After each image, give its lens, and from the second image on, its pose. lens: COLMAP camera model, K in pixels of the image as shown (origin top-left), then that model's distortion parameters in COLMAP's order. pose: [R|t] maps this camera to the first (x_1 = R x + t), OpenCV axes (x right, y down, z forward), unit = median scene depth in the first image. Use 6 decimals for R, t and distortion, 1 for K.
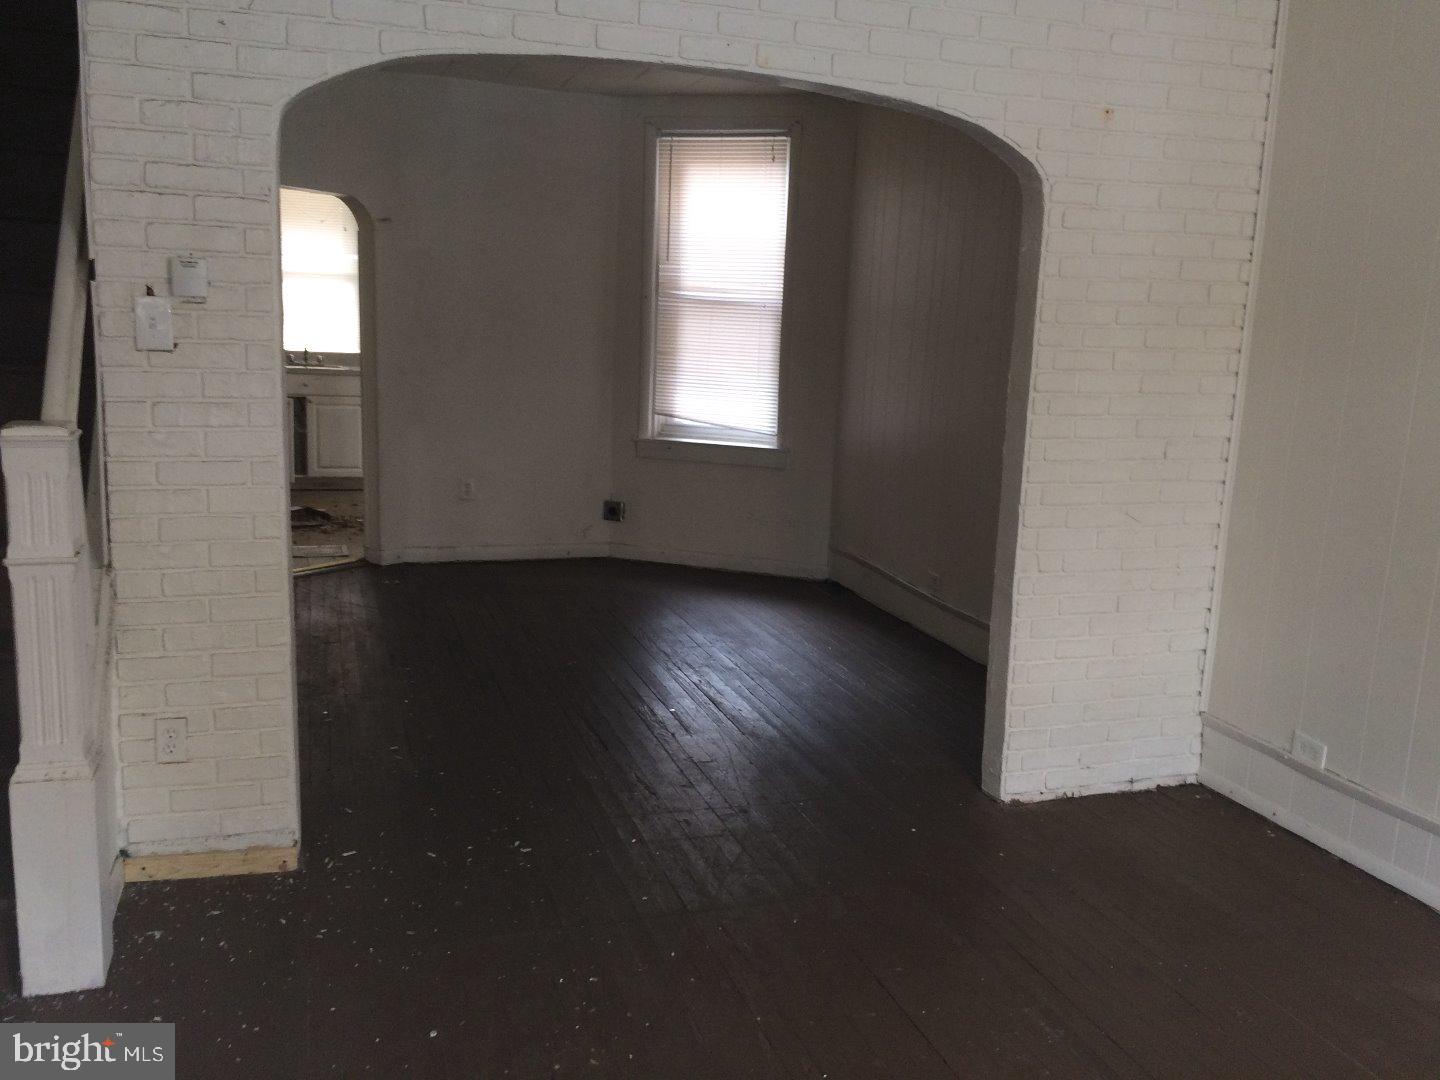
lens RADIAL K [[1258.8, 0, 720.0], [0, 1258.8, 540.0], [0, 0, 1]] dist [0.080846, -0.098432]
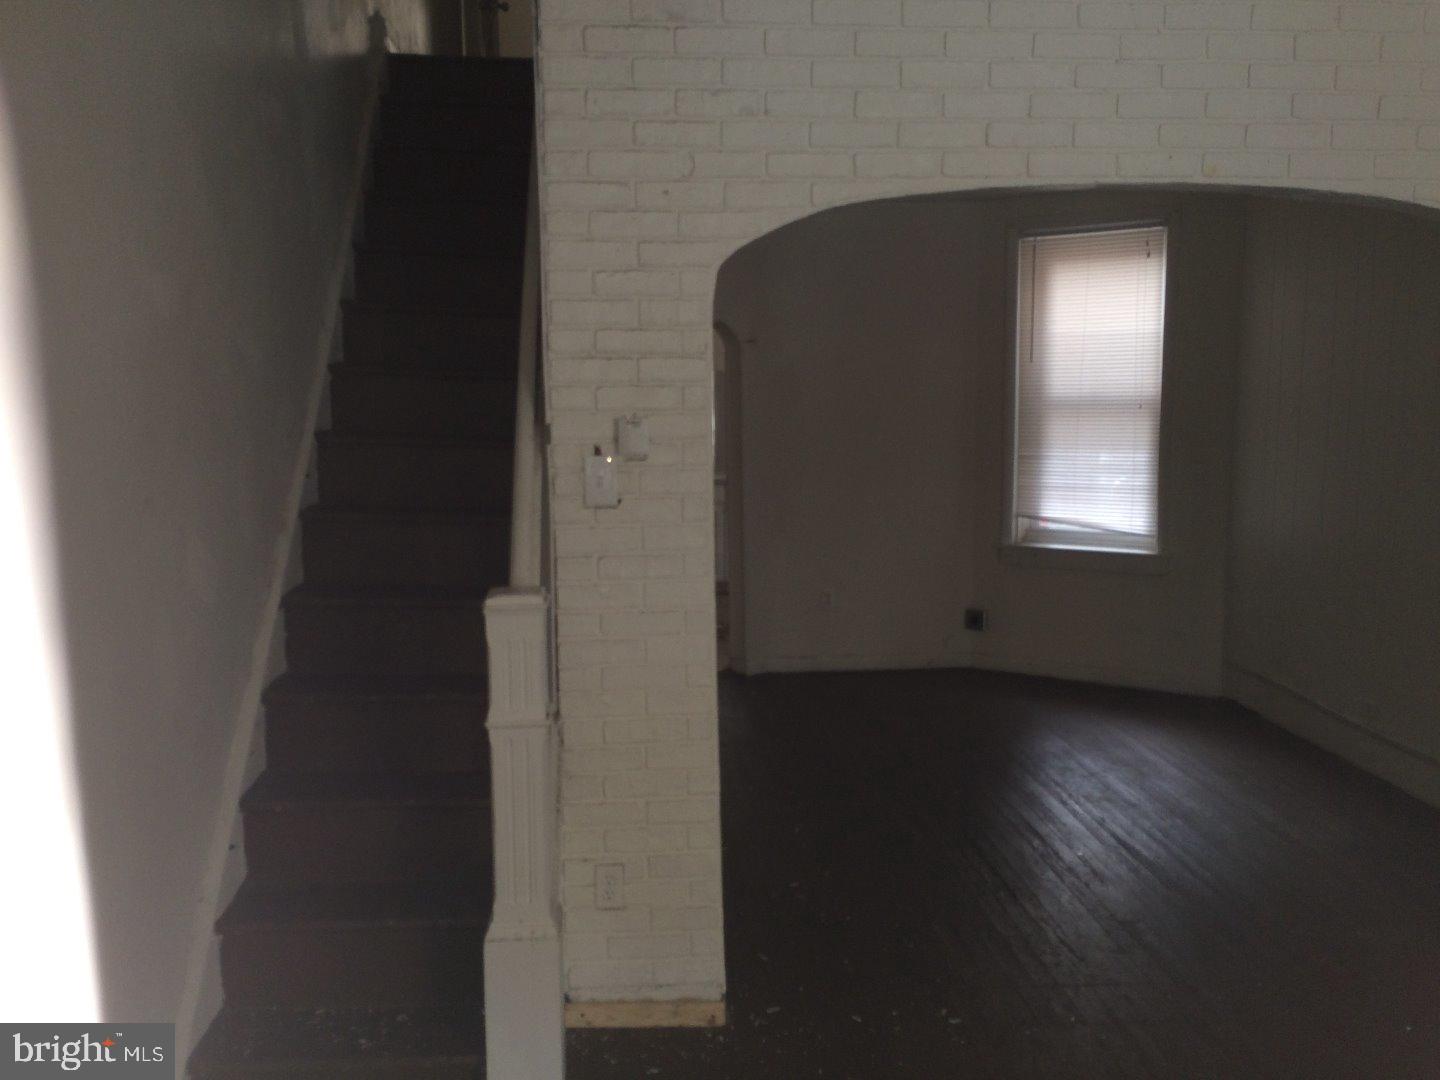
lens RADIAL K [[1251.5, 0, 715.6], [0, 1251.5, 546.8], [0, 0, 1]] dist [0.087935, -0.104597]
pose [[0.966698, -0.017360, -0.255330, -0.086426], [0.000809, 0.997899, -0.064784, -0.046586], [0.255918, 0.062420, 0.964681, 0.037364]]
